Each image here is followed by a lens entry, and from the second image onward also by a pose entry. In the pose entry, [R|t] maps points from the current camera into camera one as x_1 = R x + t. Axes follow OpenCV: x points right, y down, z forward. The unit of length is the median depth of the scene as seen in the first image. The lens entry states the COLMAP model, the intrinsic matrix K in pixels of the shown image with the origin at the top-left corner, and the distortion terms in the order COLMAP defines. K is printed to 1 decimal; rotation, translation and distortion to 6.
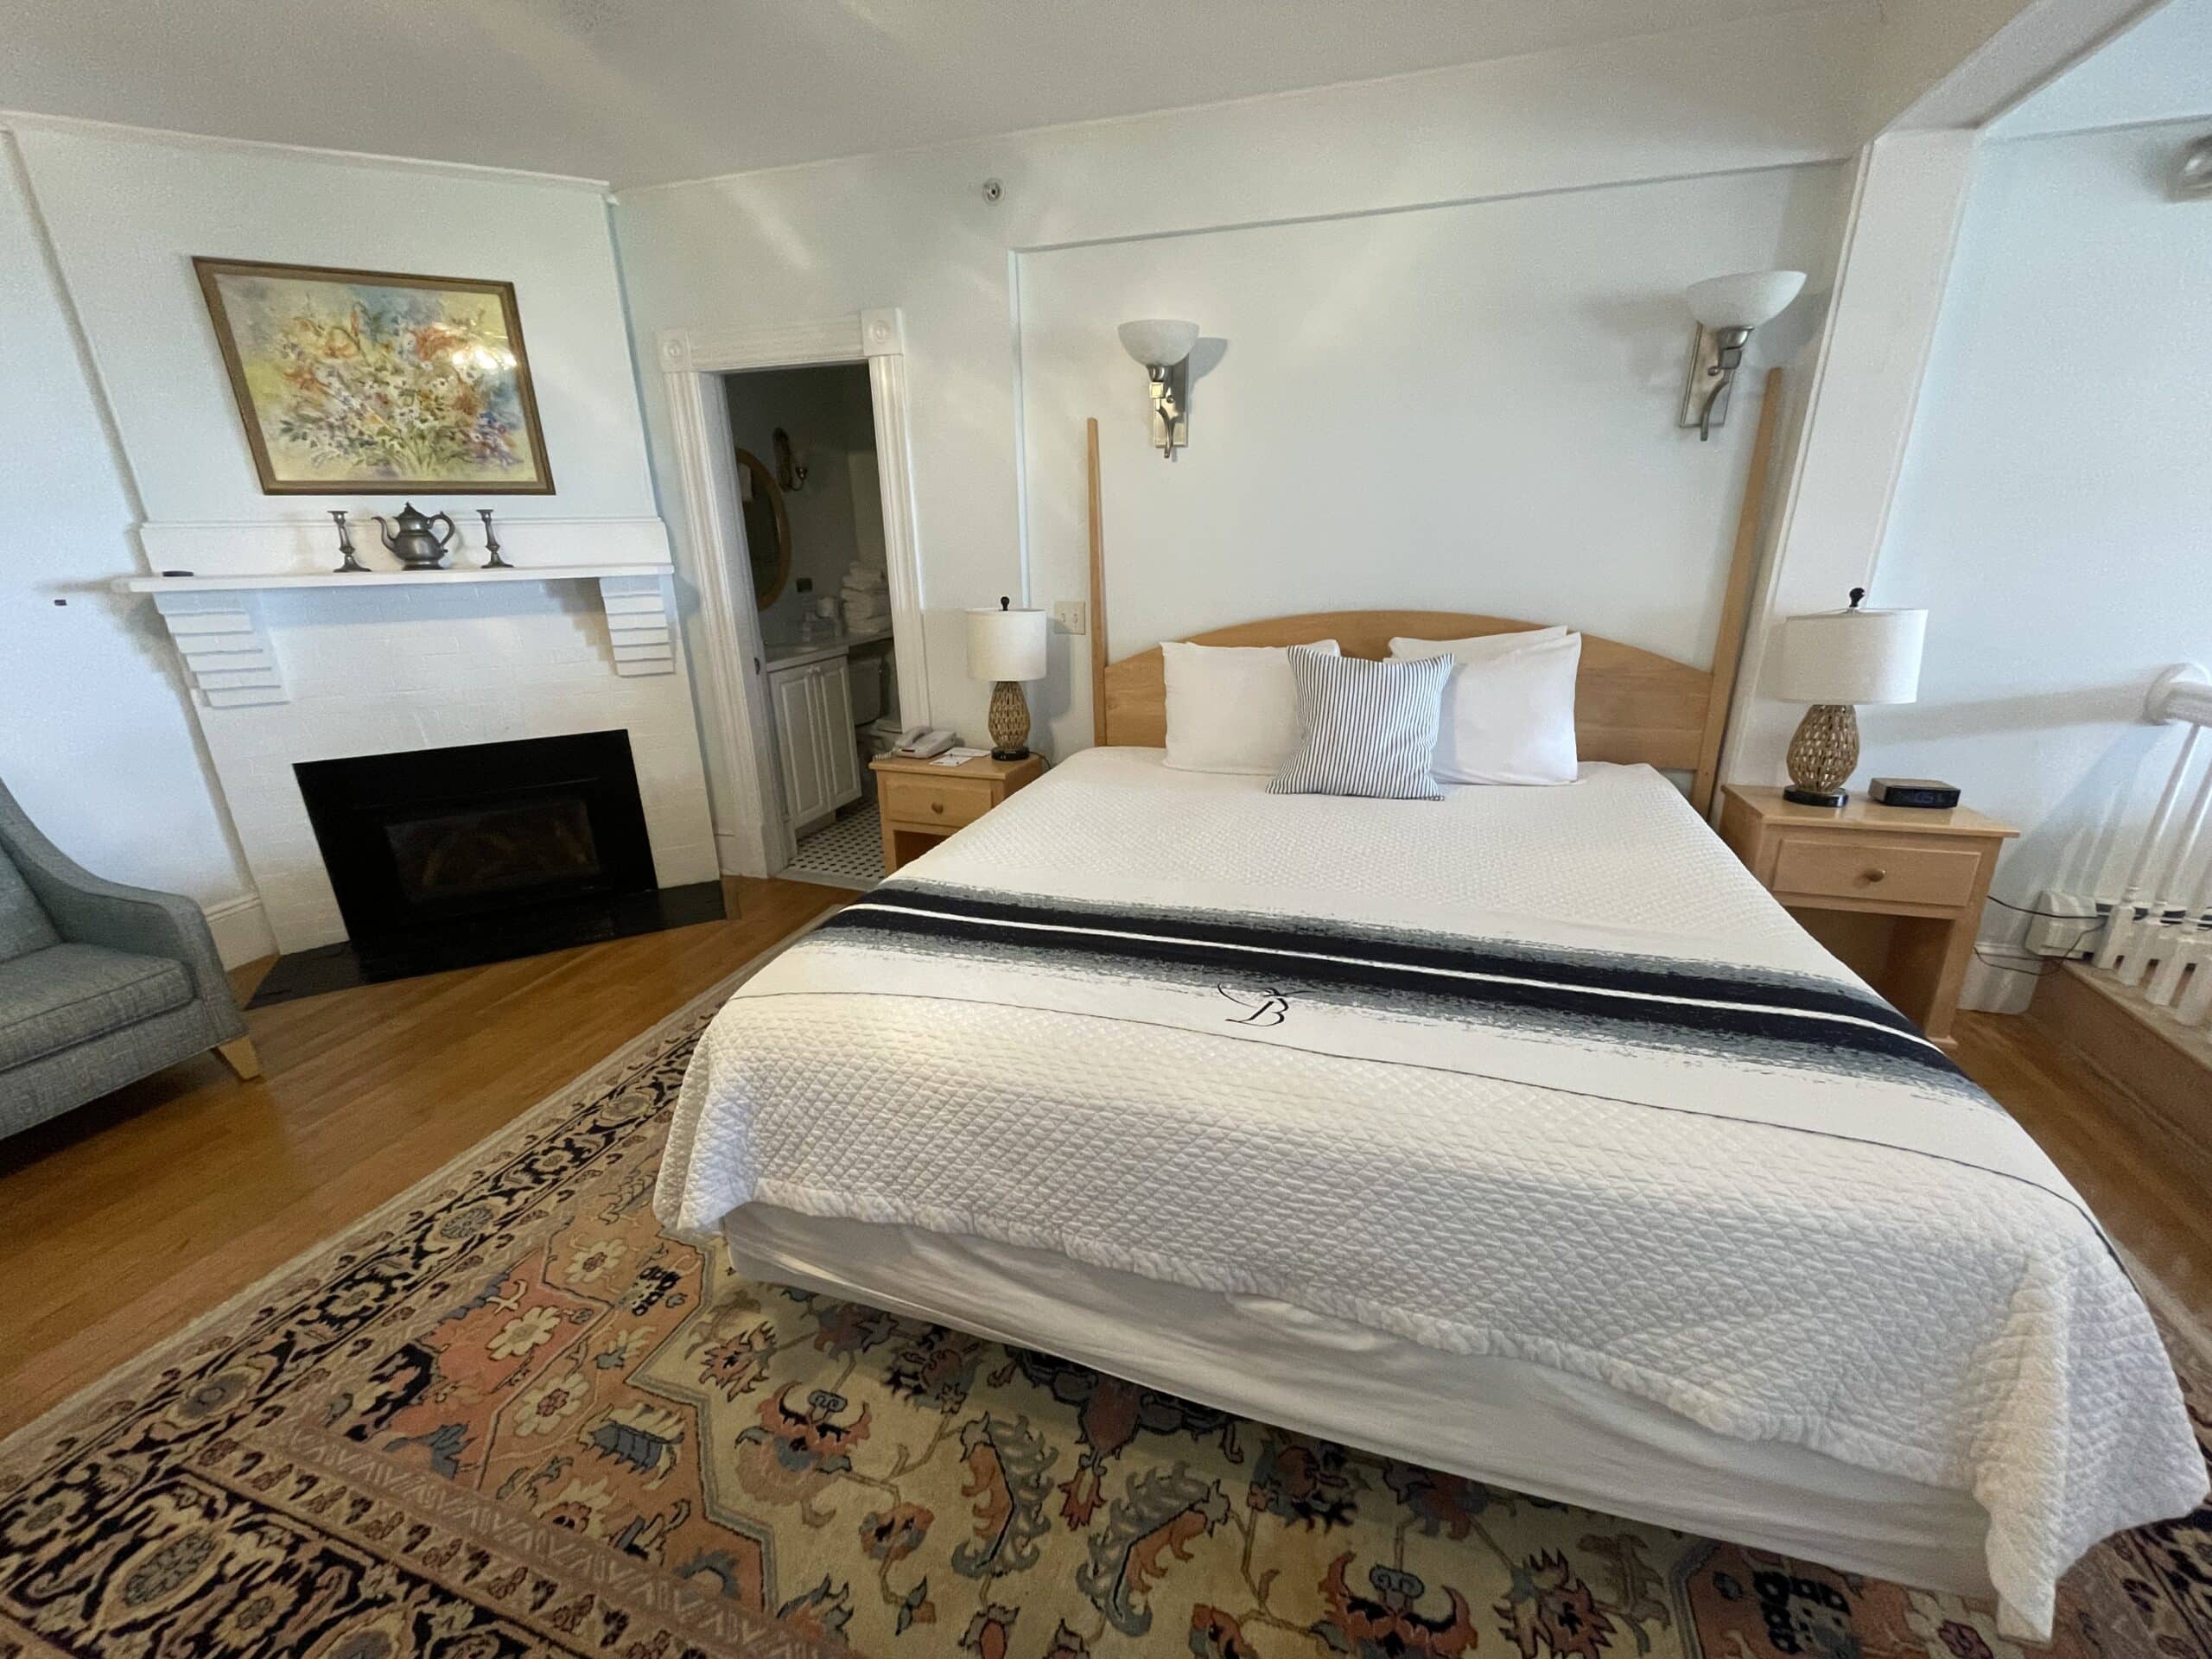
lens RADIAL K [[891.4, 0, 1112.9], [0, 891.4, 831.0], [0, 0, 1]] dist [-0.002889, -0.000322]
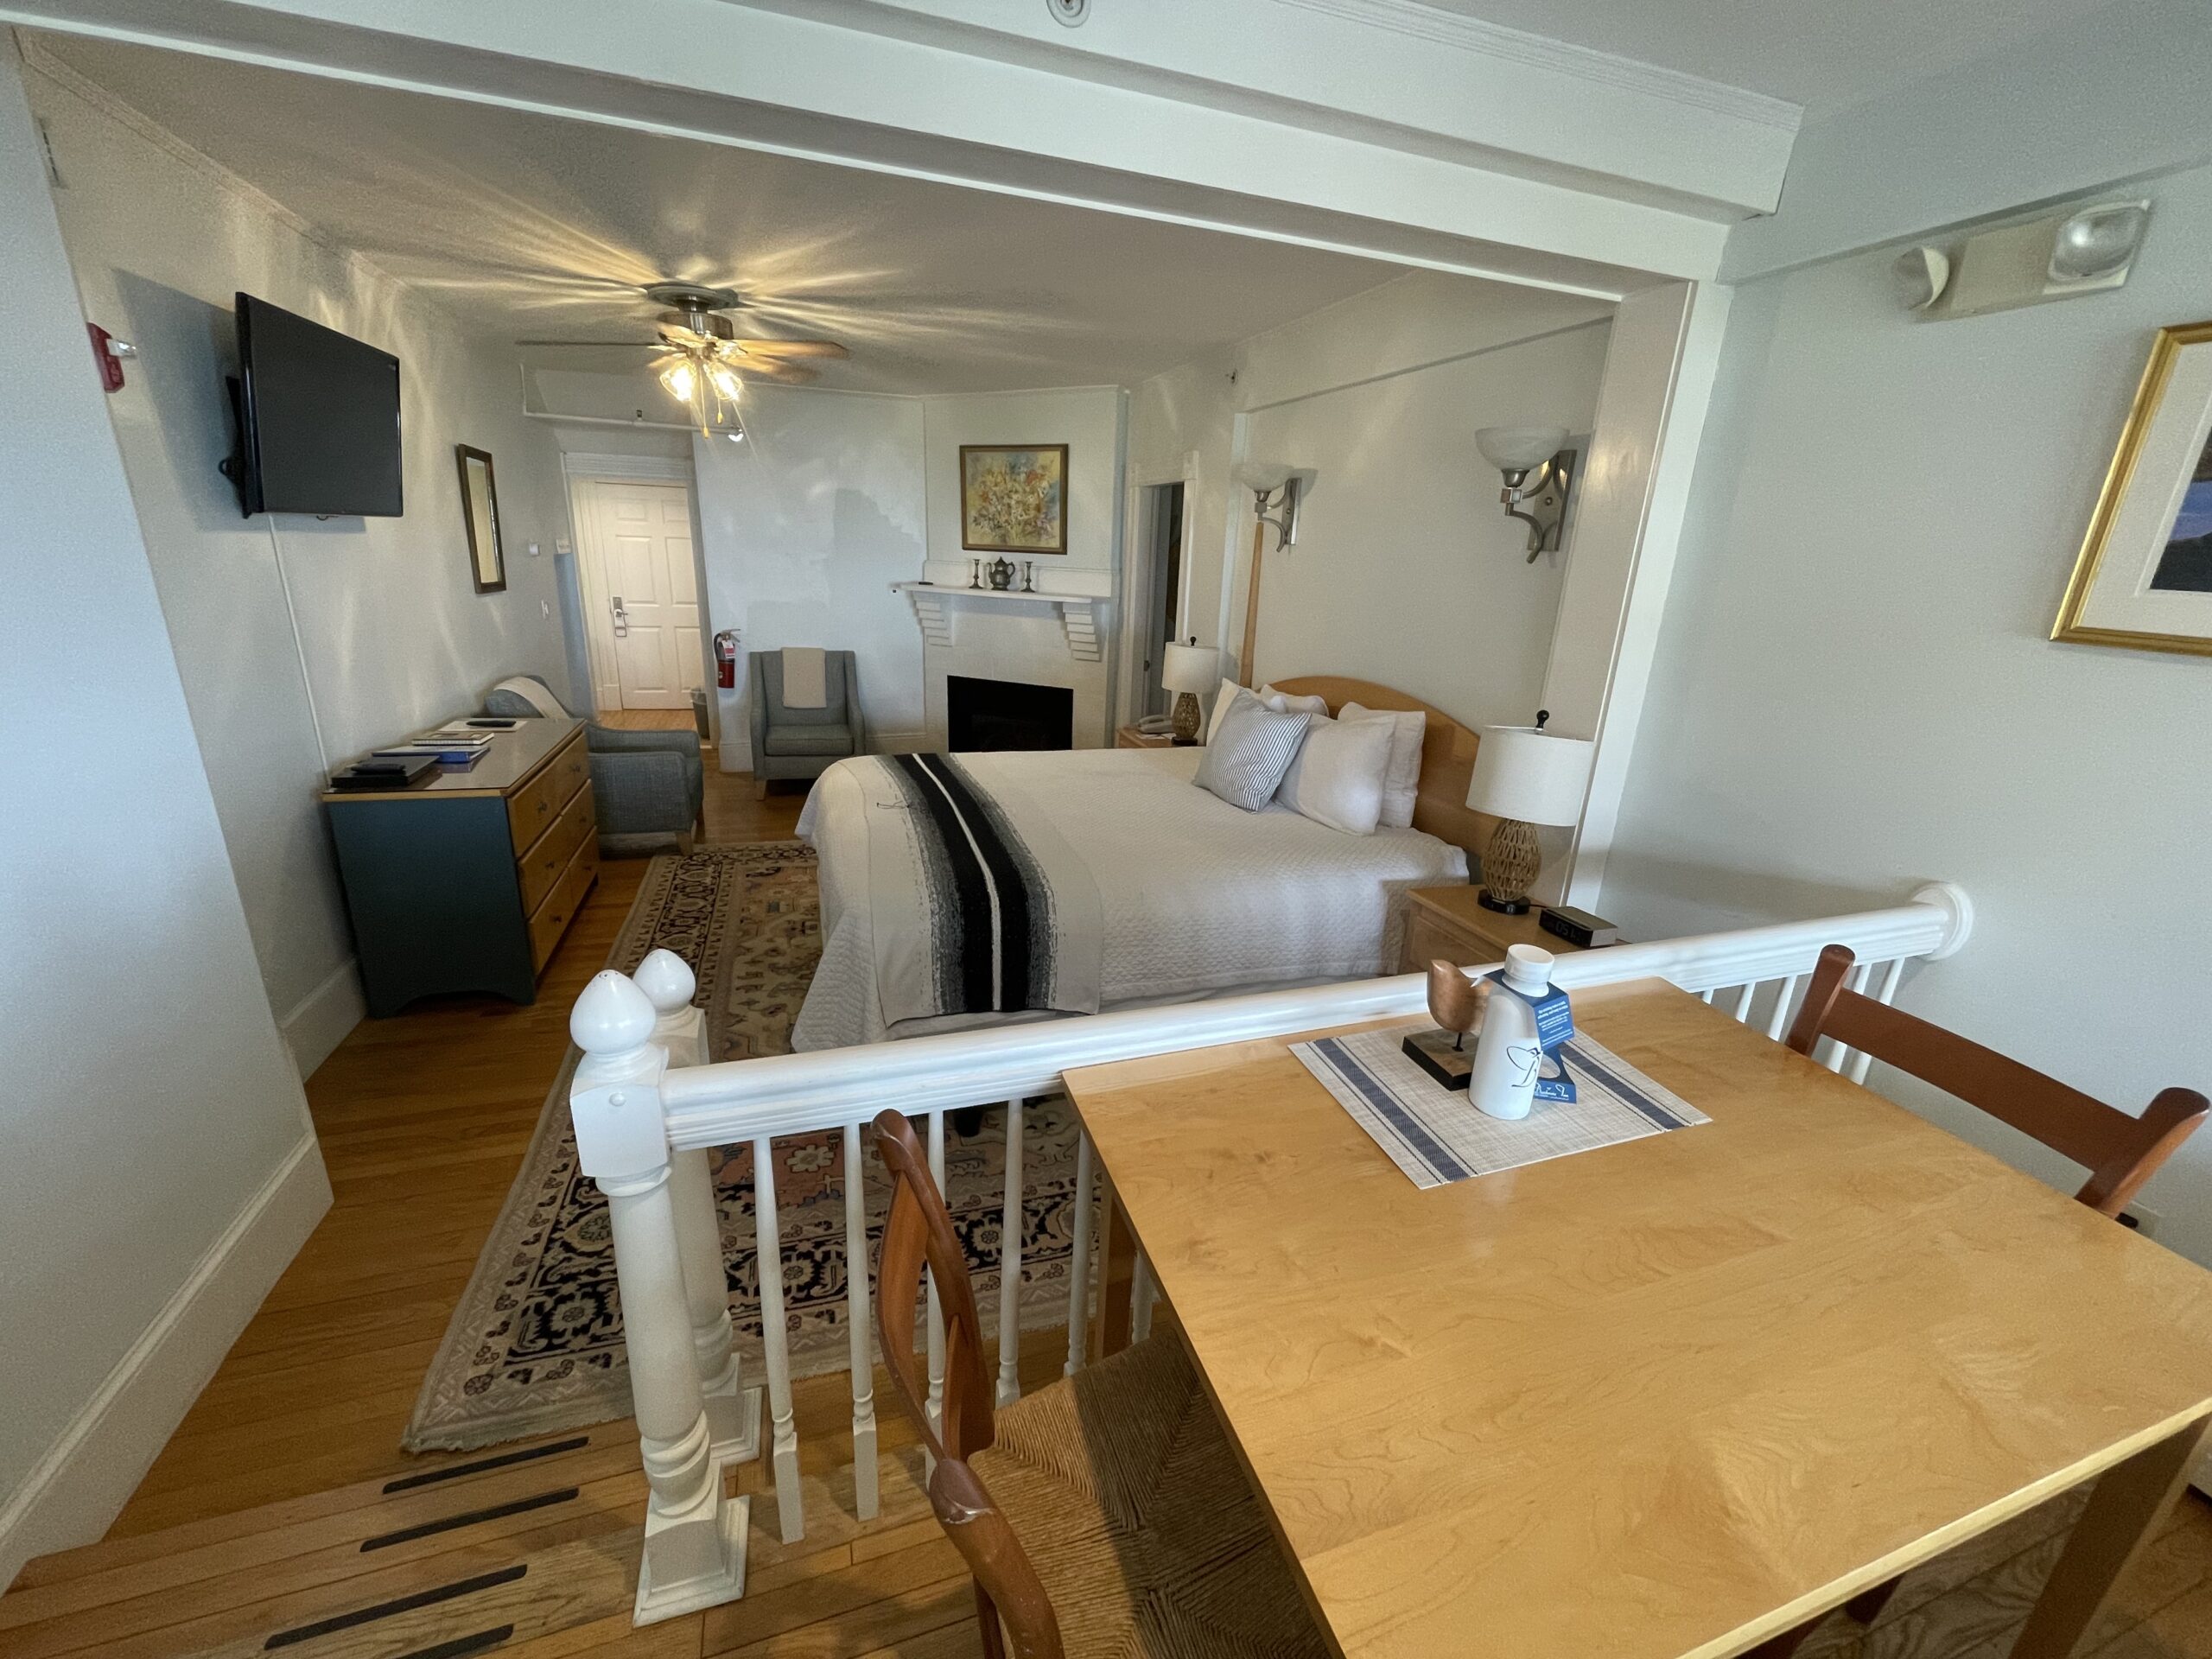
lens RADIAL K [[891.4, 0, 1107.6], [0, 891.4, 841.0], [0, 0, 1]] dist [-0.002889, -0.000322]
pose [[0.598981, 0.286414, -0.747789, 1.056114], [-0.307567, 0.944503, 0.115397, -0.069589], [0.739340, 0.160875, 0.653831, -0.034823]]
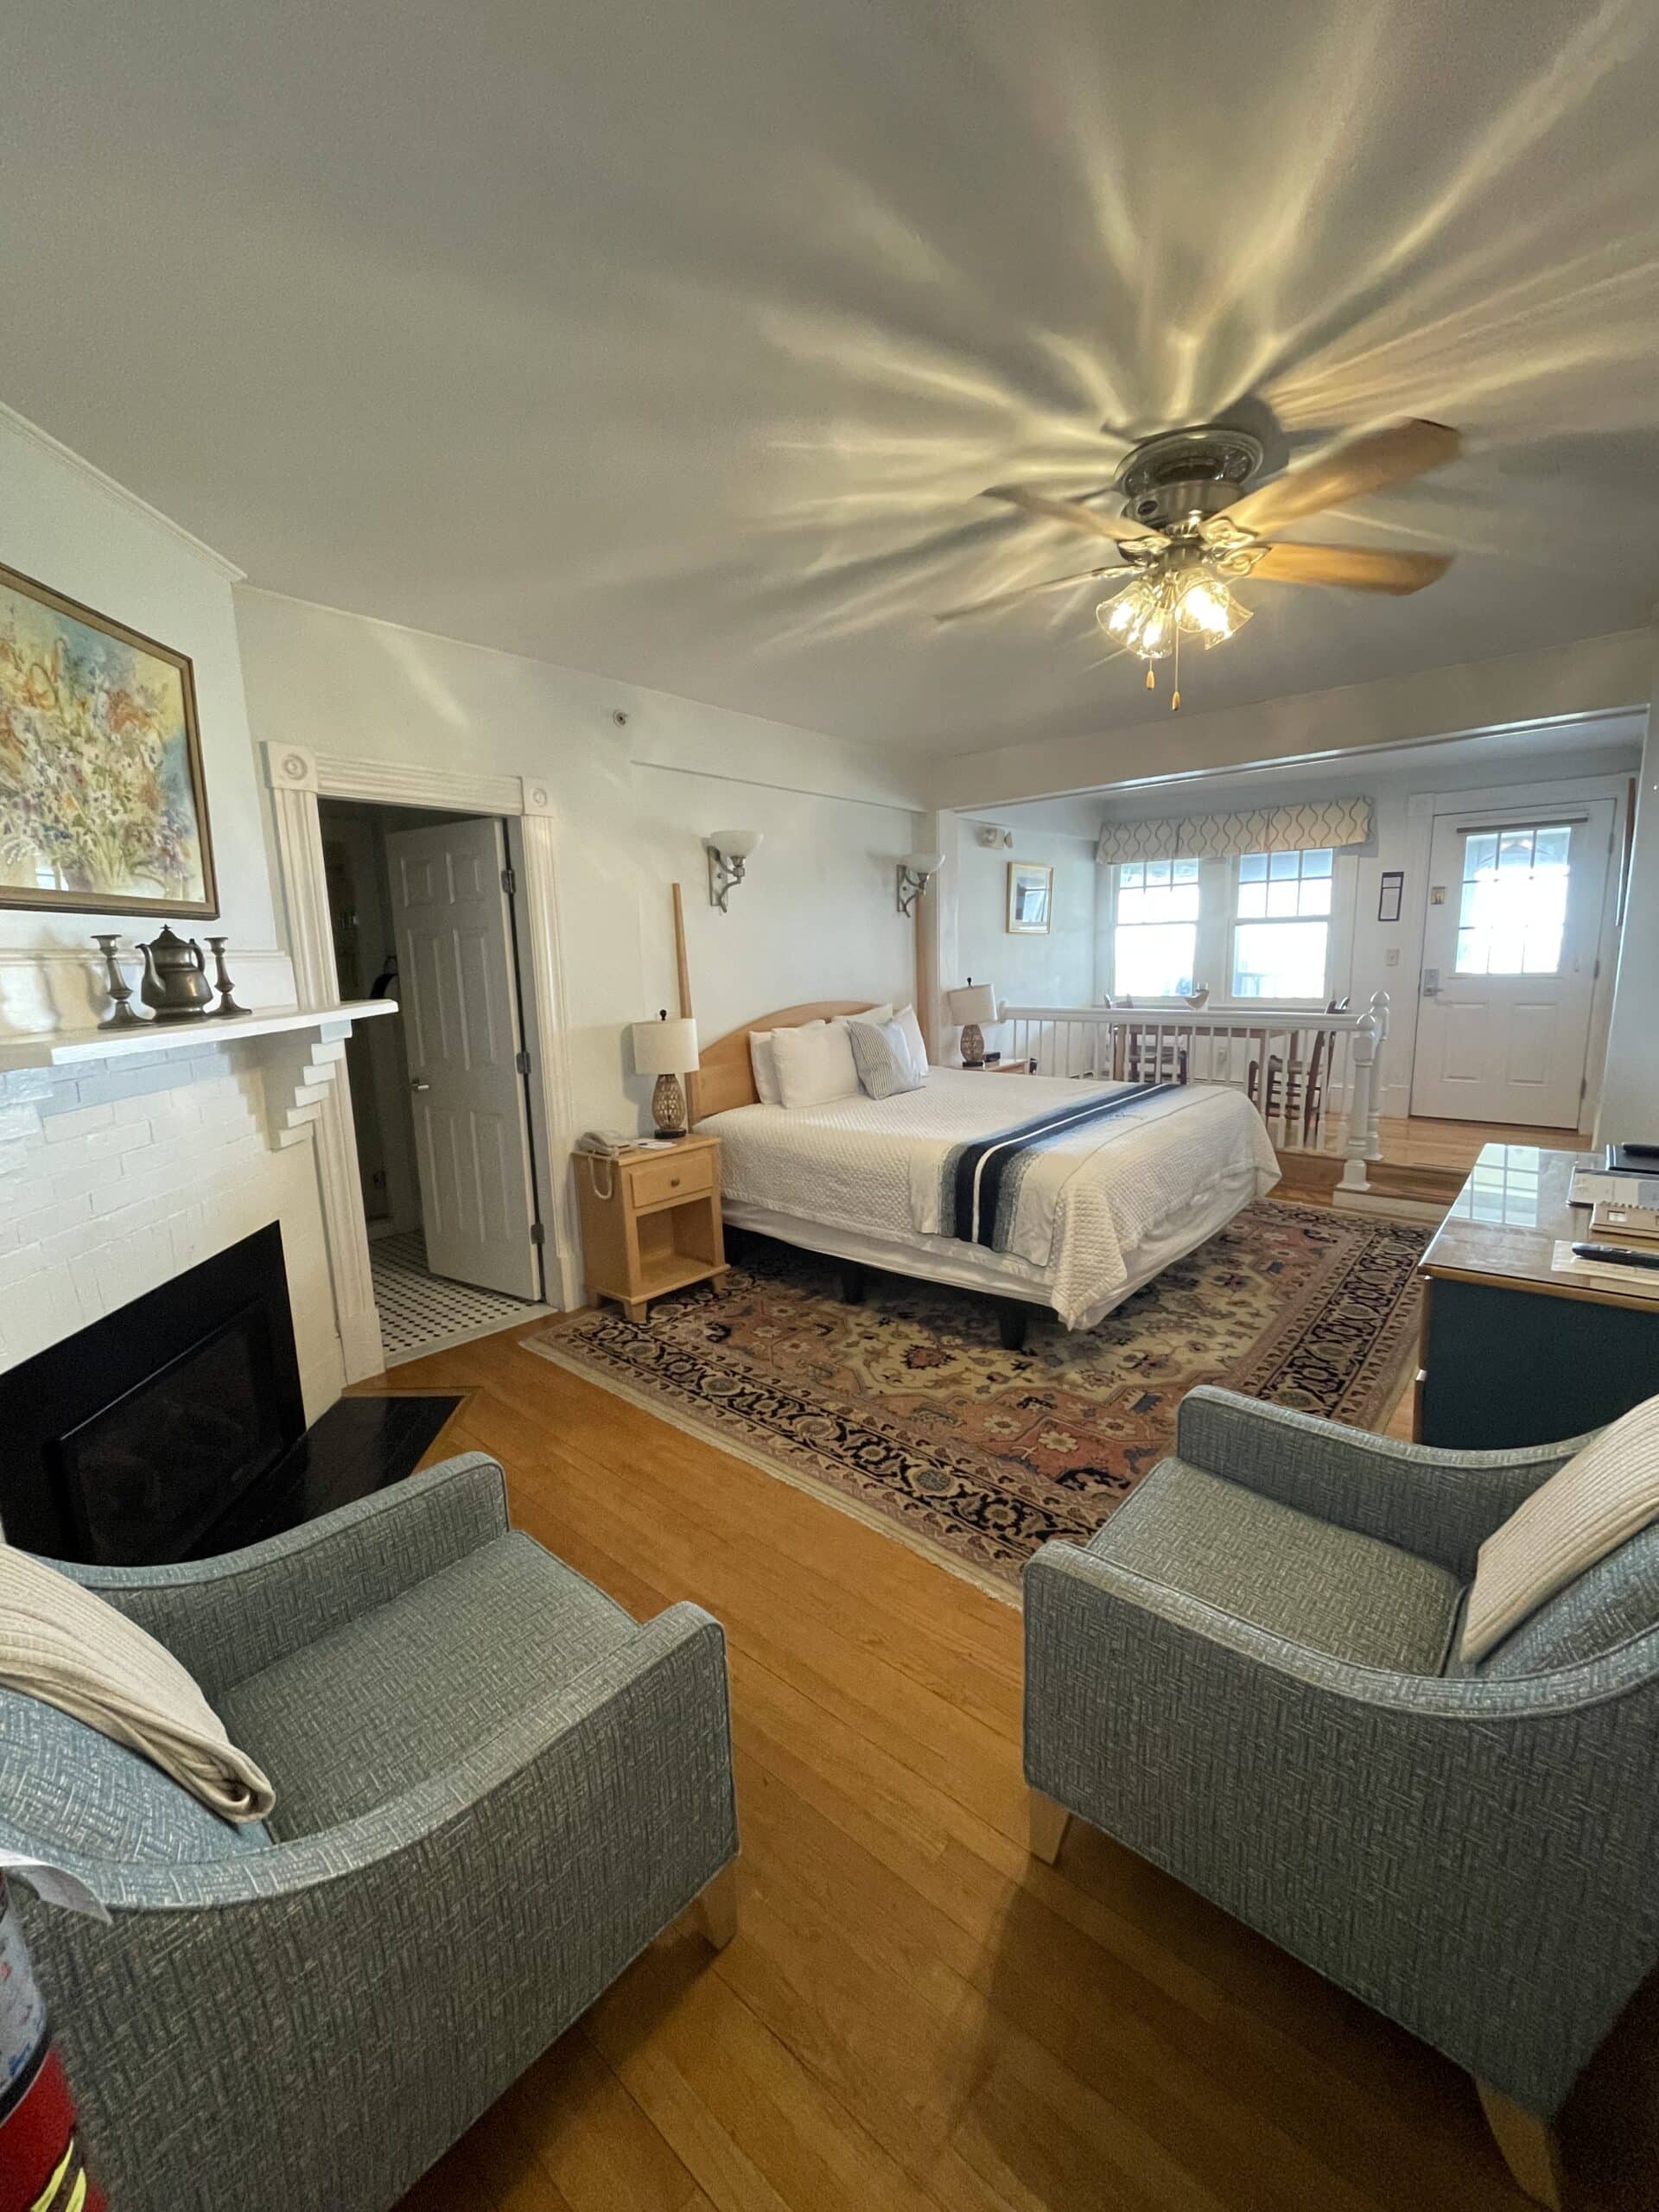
lens RADIAL K [[891.4, 0, 822.0], [0, 891.4, 1109.4], [0, 0, 1]] dist [-0.002889, -0.000322]
pose [[0.393887, -0.156427, 0.905750, -1.255695], [0.315480, 0.948559, 0.026626, -0.093853], [-0.863322, 0.275259, 0.422974, 0.314114]]
